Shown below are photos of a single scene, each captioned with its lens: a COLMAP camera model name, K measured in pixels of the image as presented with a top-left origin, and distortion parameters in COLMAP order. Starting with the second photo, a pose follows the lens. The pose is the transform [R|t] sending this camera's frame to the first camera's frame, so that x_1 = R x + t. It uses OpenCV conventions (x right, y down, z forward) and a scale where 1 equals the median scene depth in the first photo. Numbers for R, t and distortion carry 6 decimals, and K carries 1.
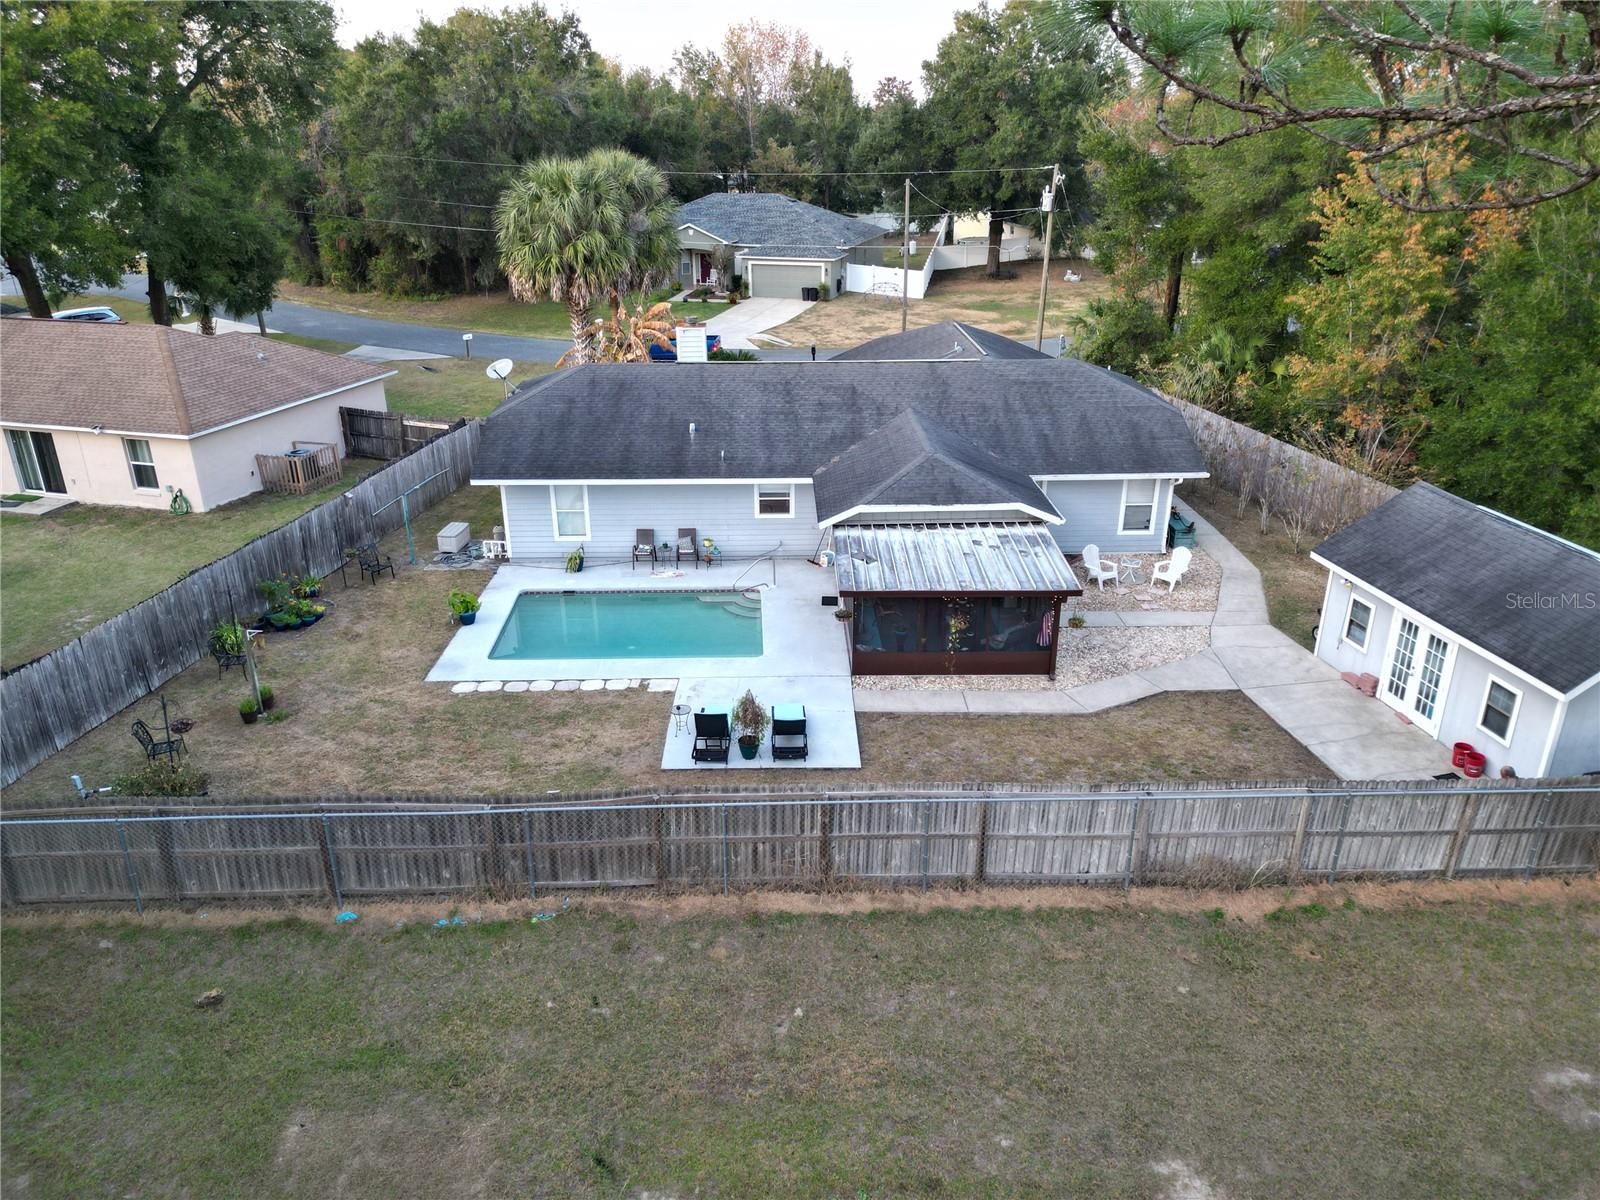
lens RADIAL K [[1119.0, 0, 794.4], [0, 1119.0, 602.5], [0, 0, 1]] dist [0.081910, -0.082673]
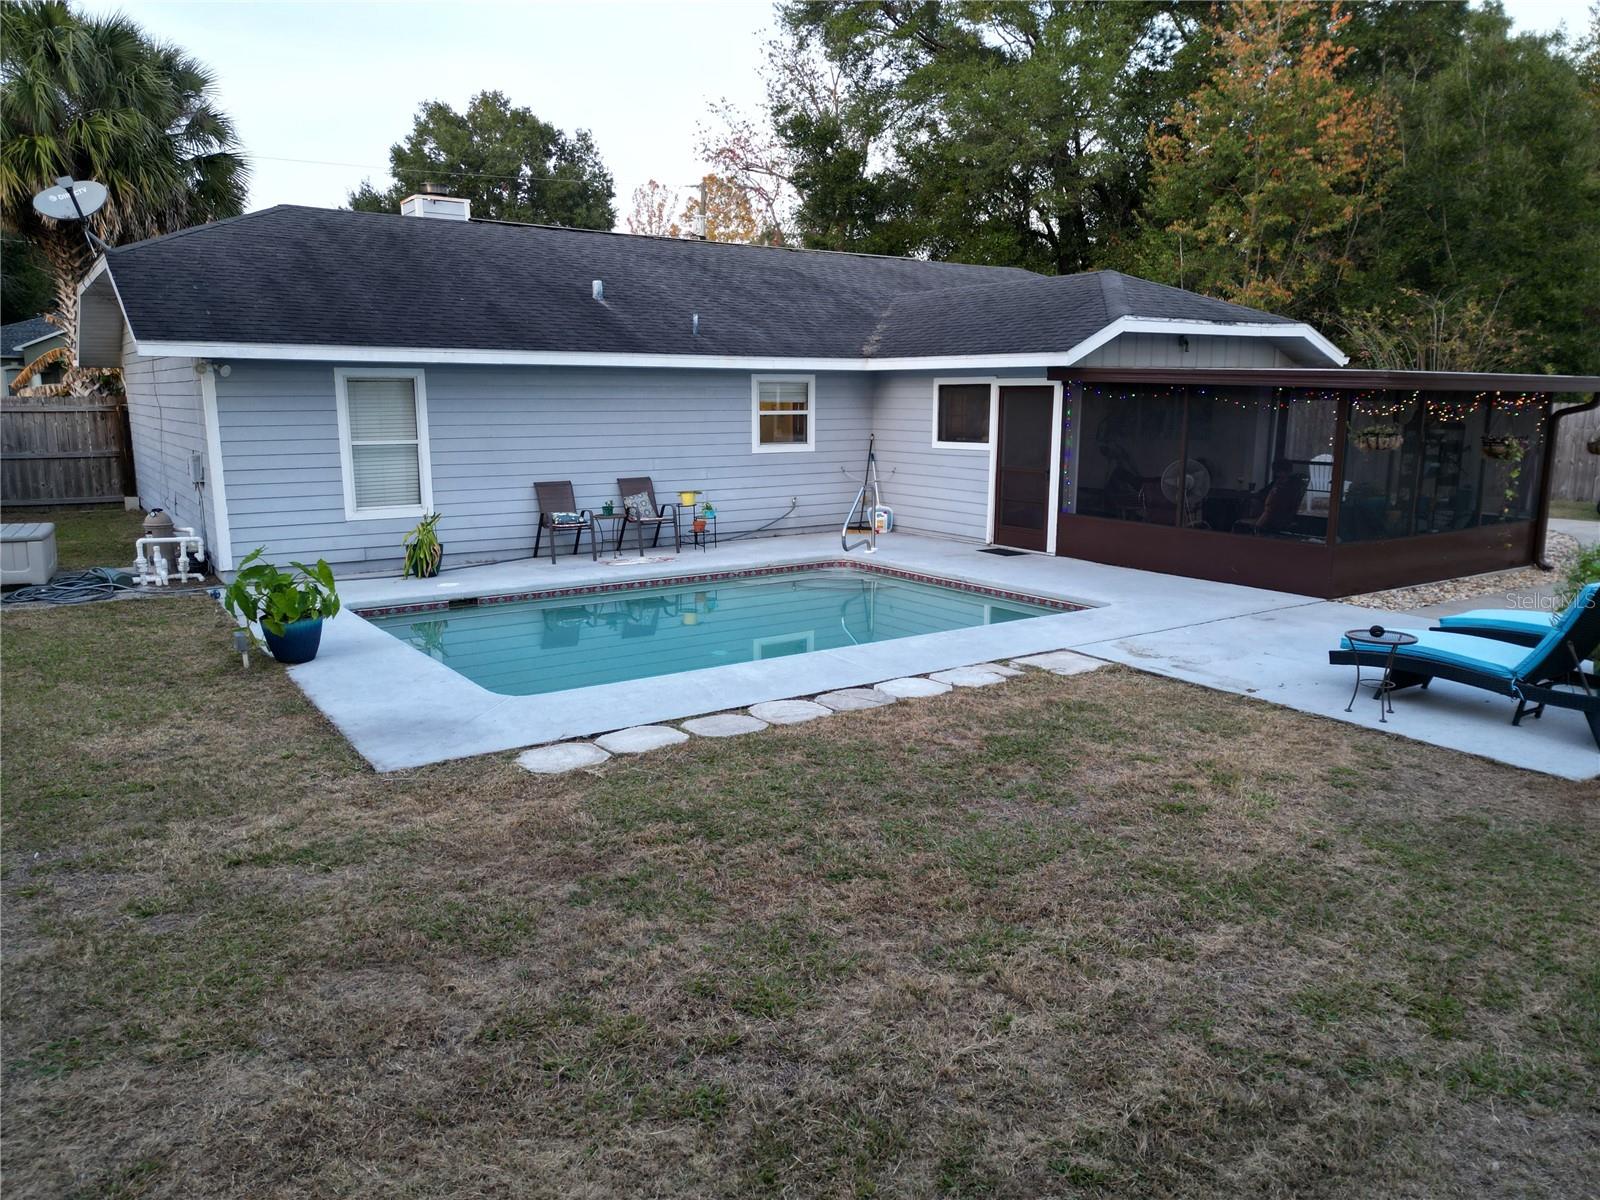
lens RADIAL K [[1119.0, 0, 794.4], [0, 1119.0, 602.5], [0, 0, 1]] dist [0.081910, -0.082673]
pose [[0.836273, -0.098141, 0.539458, -0.368410], [0.207620, 0.967270, -0.145885, 0.085730], [-0.507485, 0.234002, 0.829278, 0.696354]]
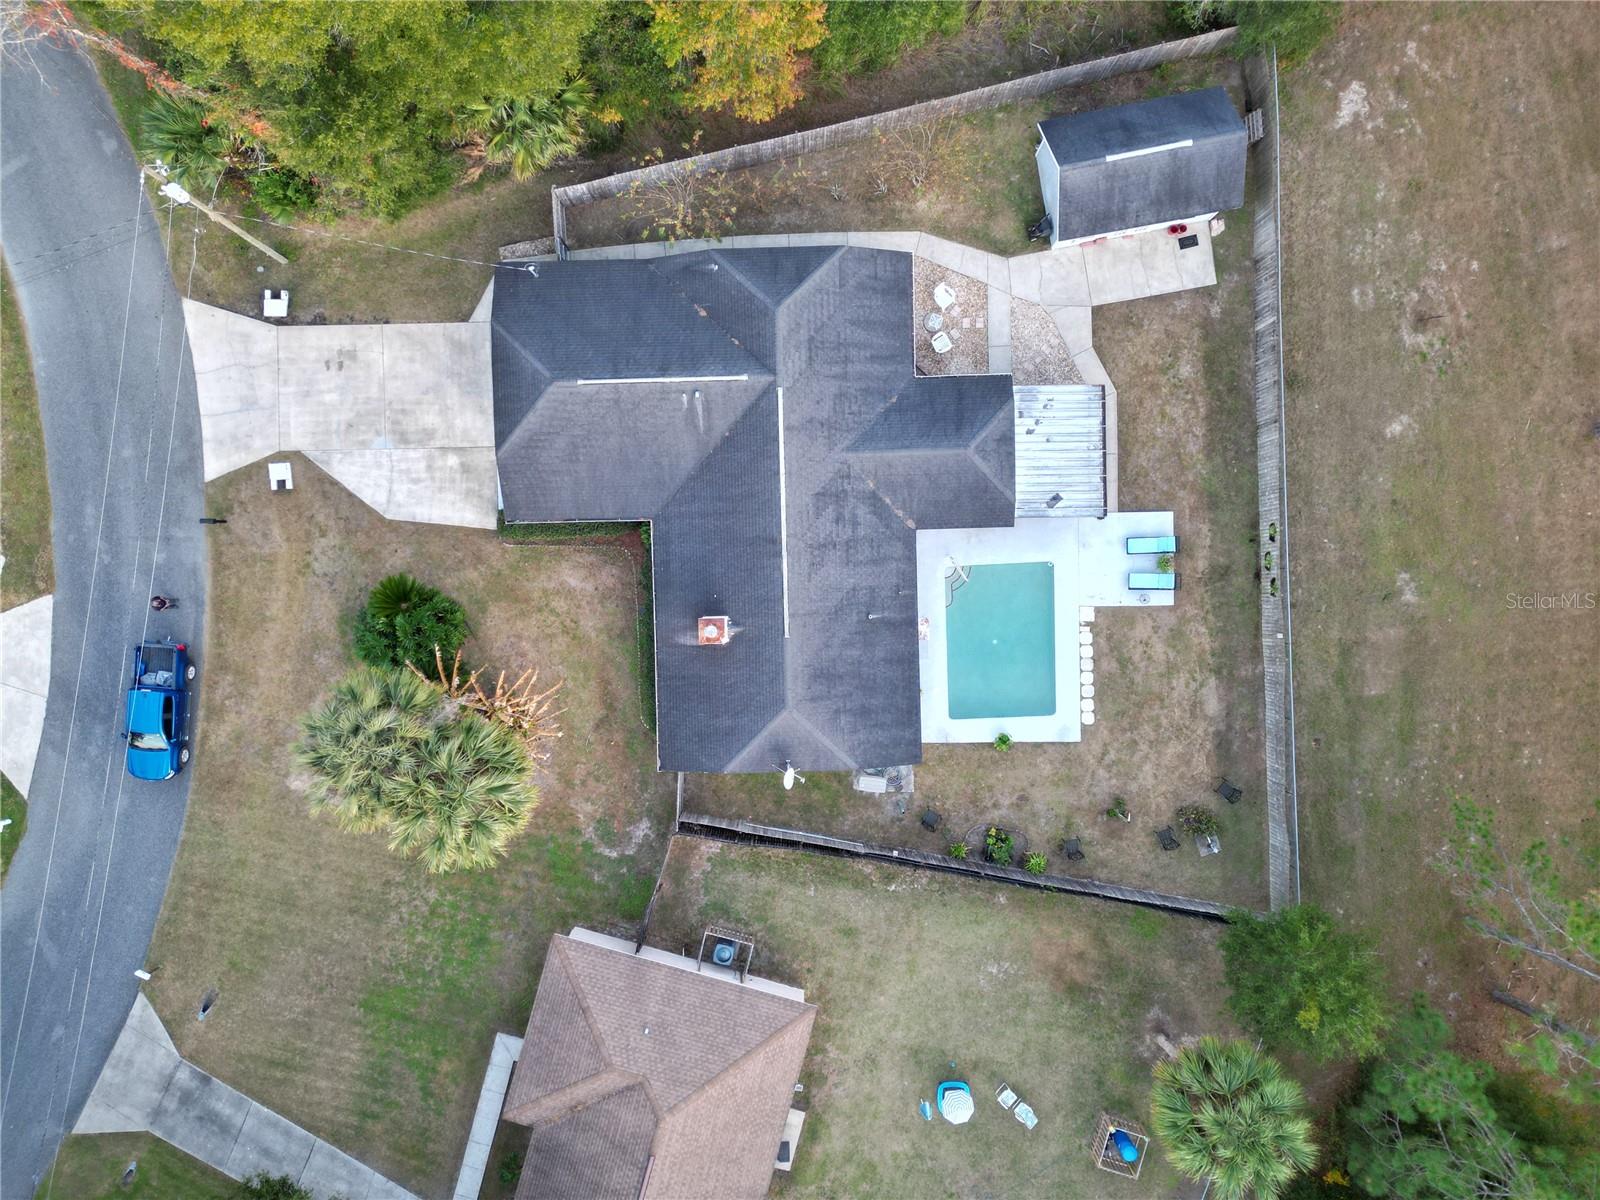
lens RADIAL K [[1119.0, 0, 794.4], [0, 1119.0, 602.5], [0, 0, 1]] dist [0.081910, -0.082673]
pose [[-0.003869, -0.999858, -0.016419, -0.062340], [0.393117, -0.016617, 0.919338, -1.750975], [-0.919480, -0.002898, 0.393126, 0.674153]]
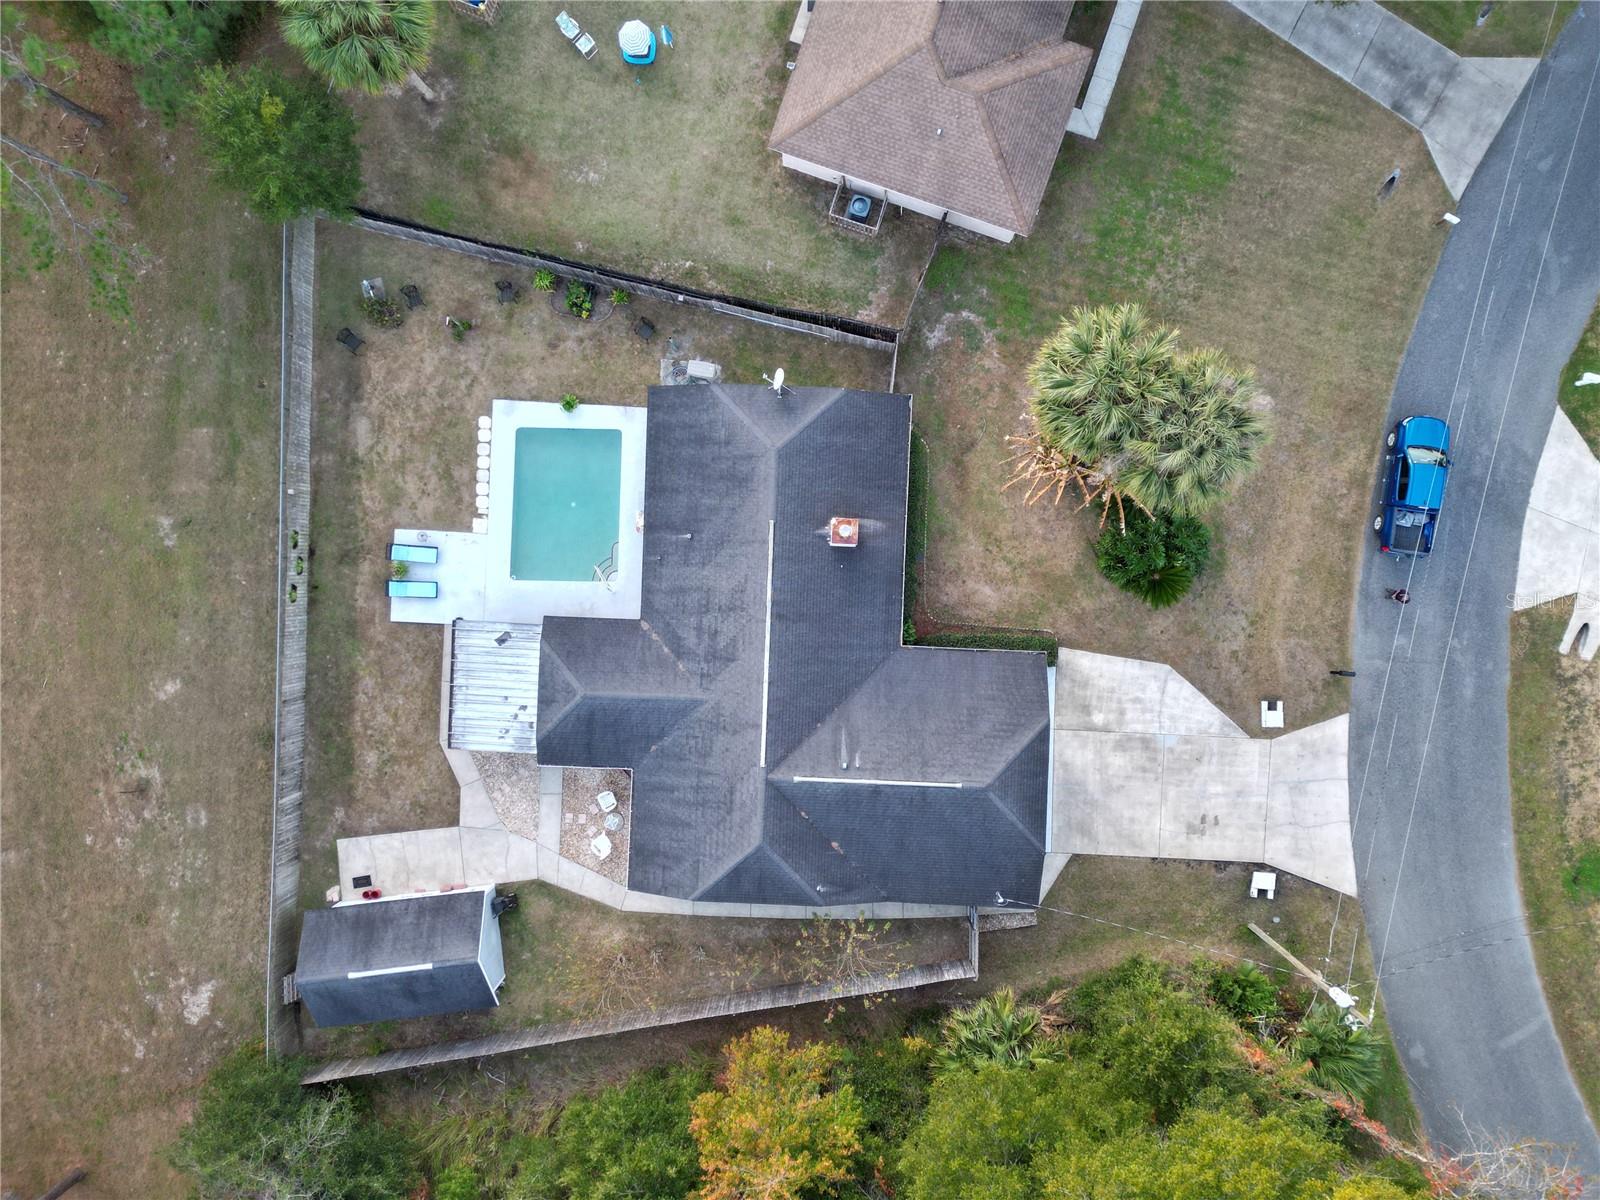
lens RADIAL K [[1119.0, 0, 794.4], [0, 1119.0, 602.5], [0, 0, 1]] dist [0.081910, -0.082673]
pose [[-0.060486, 0.998053, 0.015220, -0.046802], [-0.369442, -0.036550, 0.928535, -1.796155], [0.927283, 0.050540, 0.370934, 0.752516]]
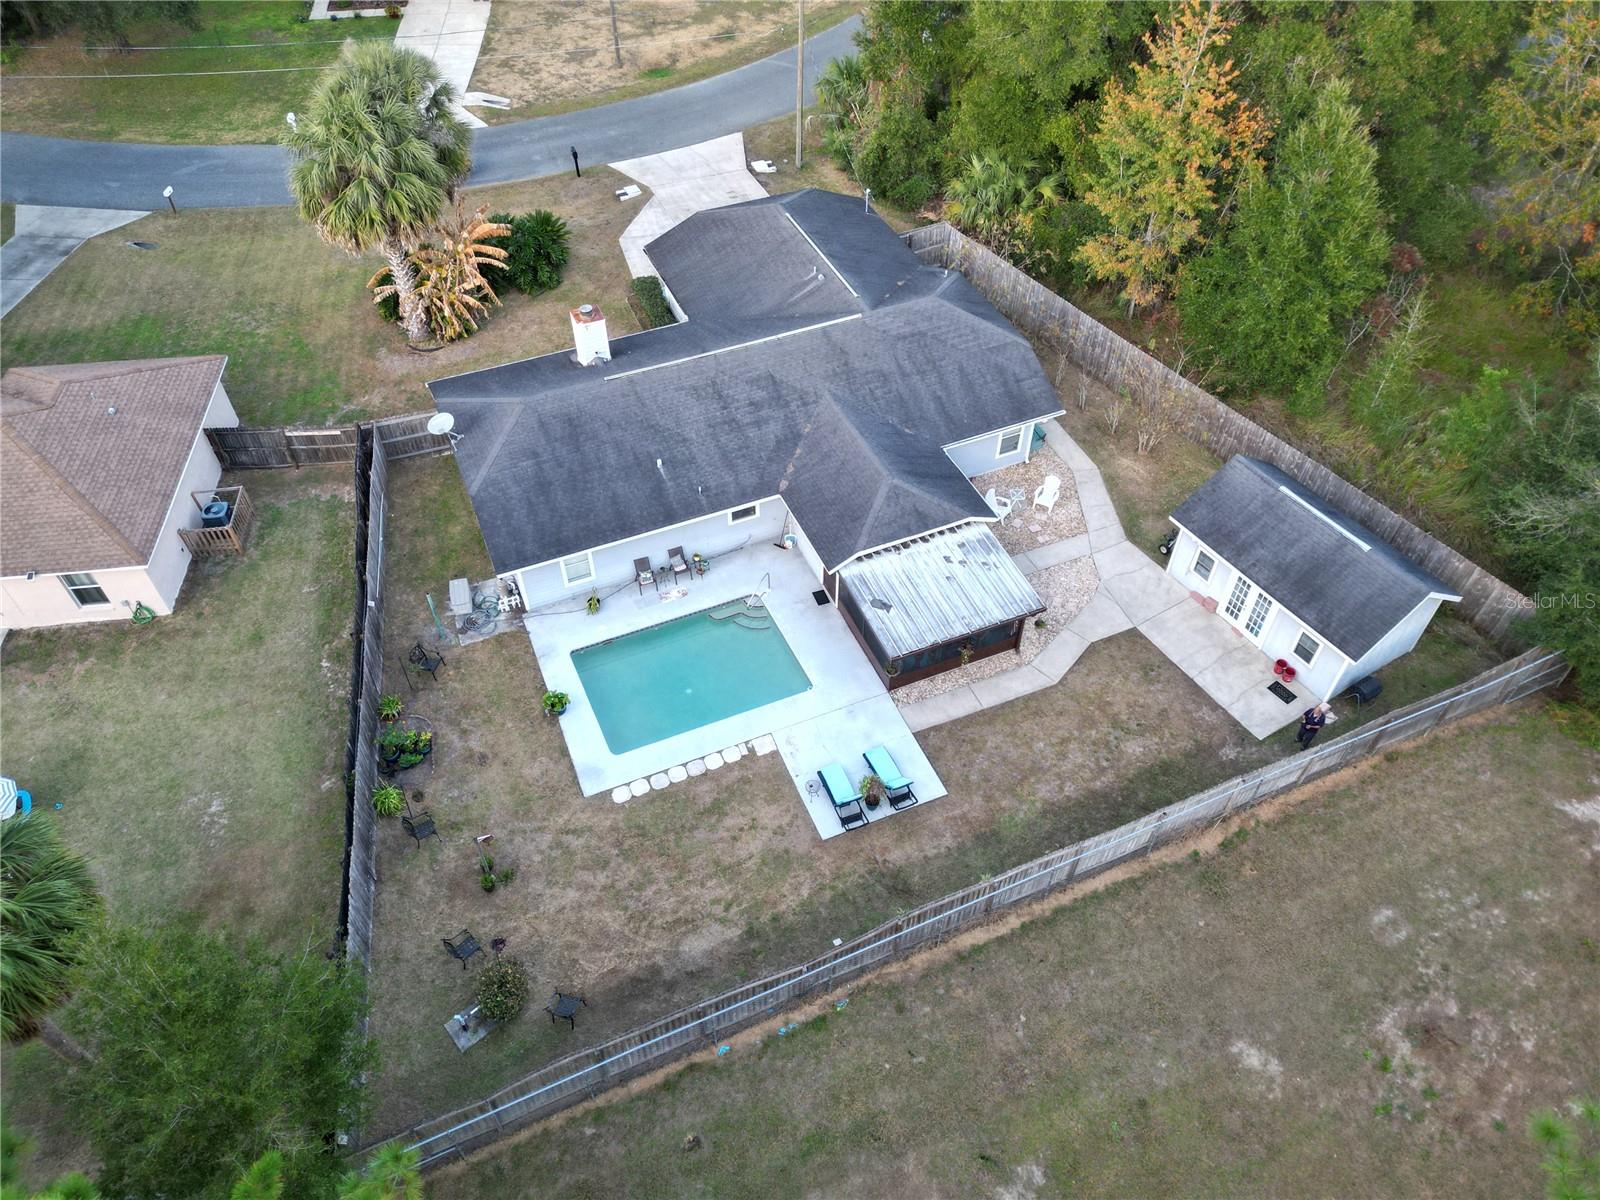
lens RADIAL K [[1119.0, 0, 794.4], [0, 1119.0, 602.5], [0, 0, 1]] dist [0.081910, -0.082673]
pose [[0.926007, -0.277020, 0.256460, -0.357543], [0.144372, 0.887579, 0.437447, -0.615217], [-0.348810, -0.368054, 0.861898, -0.085180]]
